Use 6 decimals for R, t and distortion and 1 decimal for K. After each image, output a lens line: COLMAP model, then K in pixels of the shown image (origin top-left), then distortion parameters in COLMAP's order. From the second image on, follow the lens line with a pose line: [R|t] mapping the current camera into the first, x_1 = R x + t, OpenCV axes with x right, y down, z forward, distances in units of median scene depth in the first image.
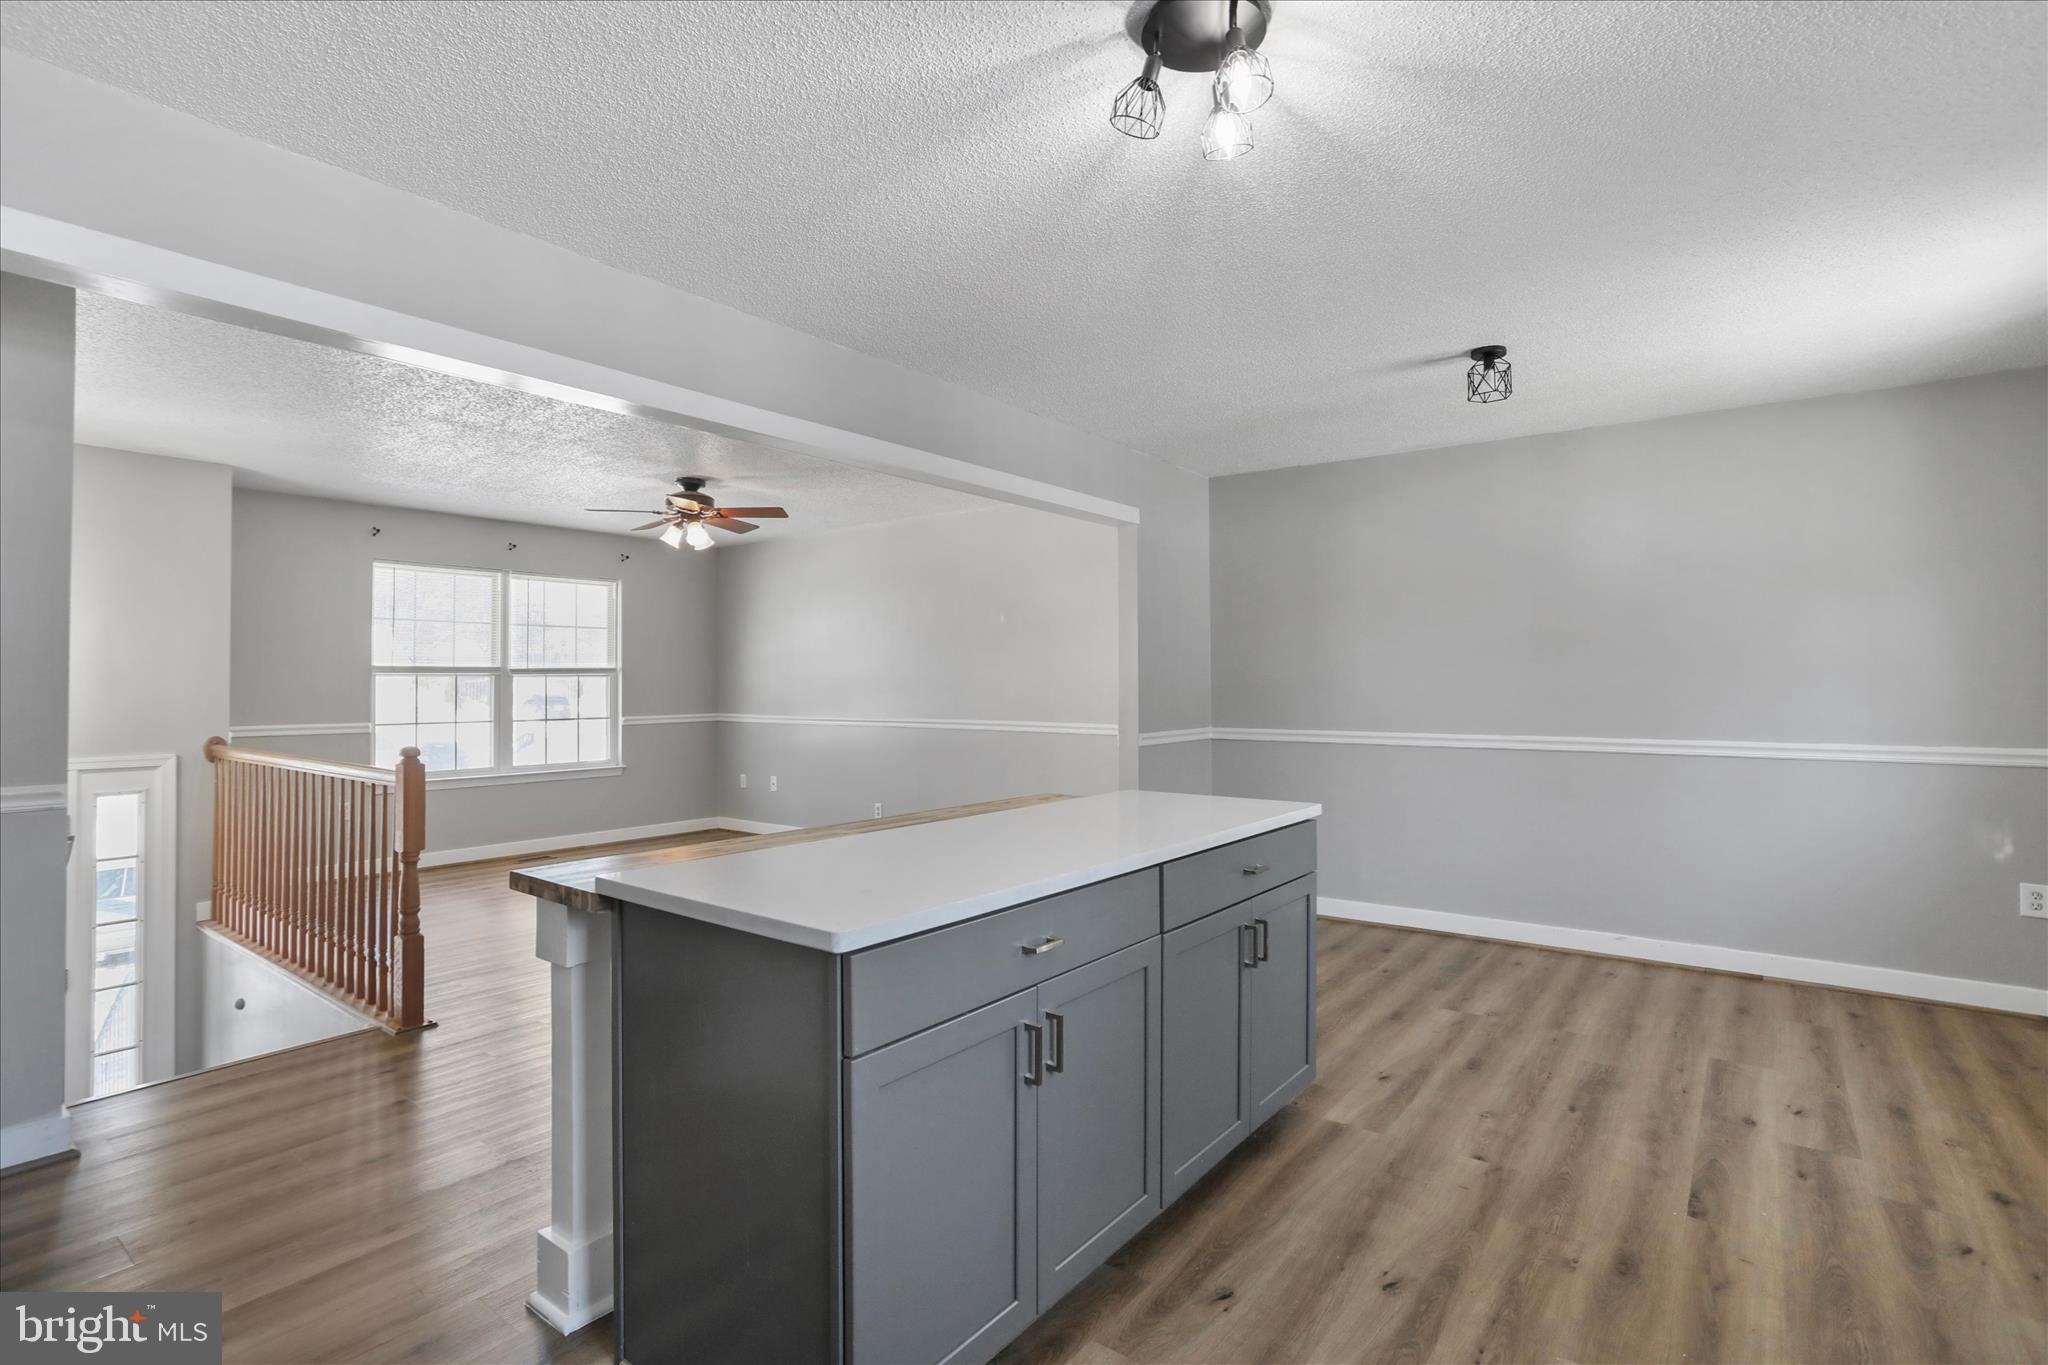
lens RADIAL K [[986.0, 0, 1016.5], [0, 986.0, 677.9], [0, 0, 1]] dist [-0.042014, 0.021722]
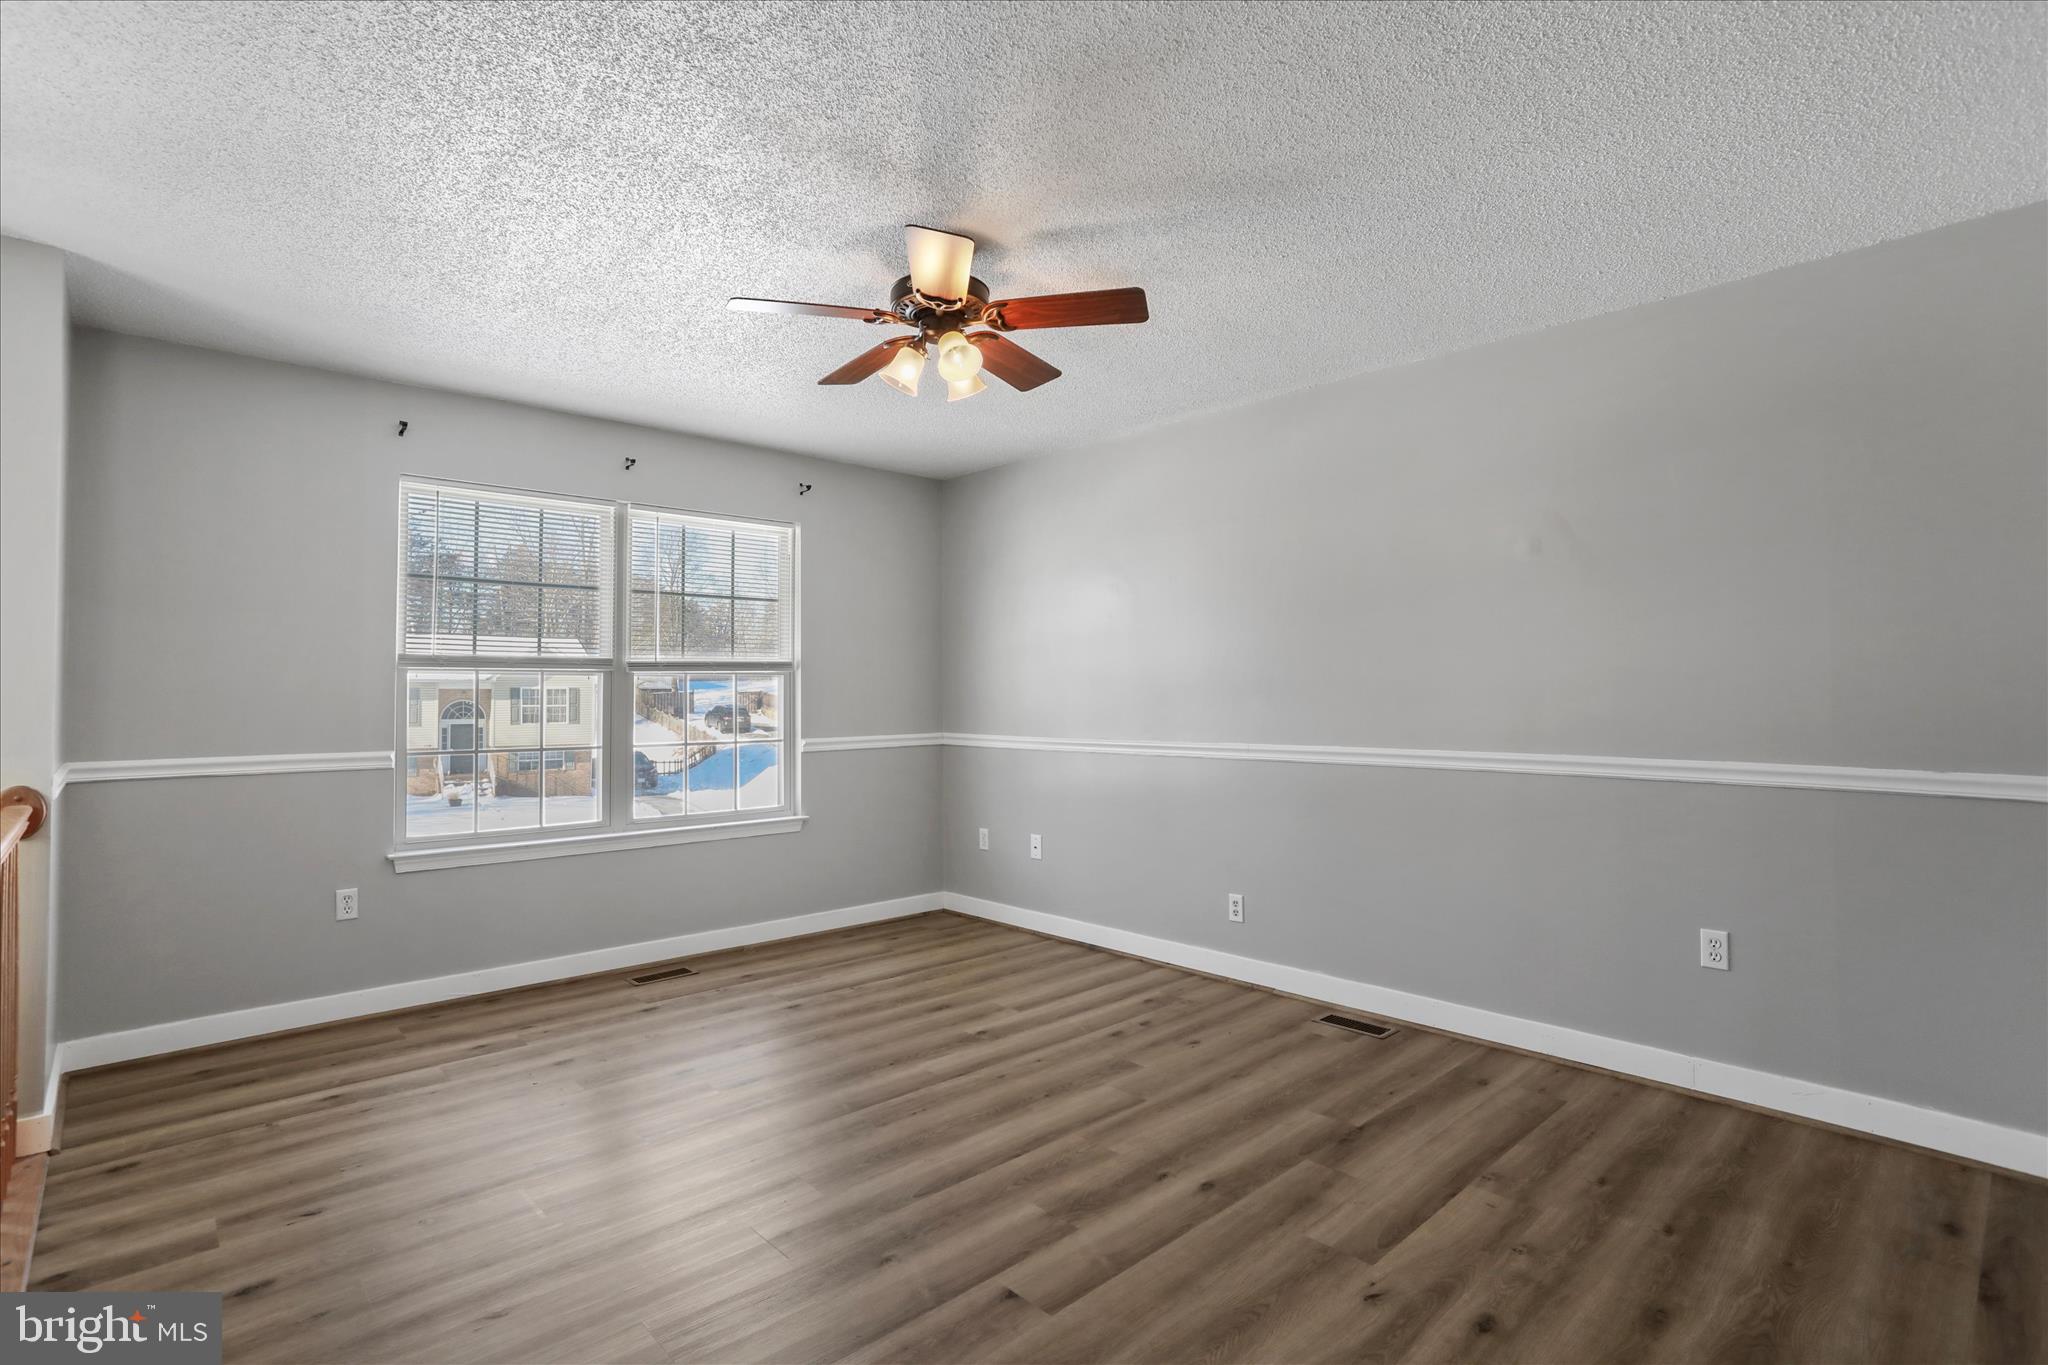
lens RADIAL K [[986.0, 0, 1016.5], [0, 986.0, 677.9], [0, 0, 1]] dist [-0.042014, 0.021722]
pose [[0.985751, -0.004886, -0.168138, -0.160542], [0.003481, 0.999957, -0.008648, 0.006470], [0.168173, 0.007940, 0.985726, 0.400237]]
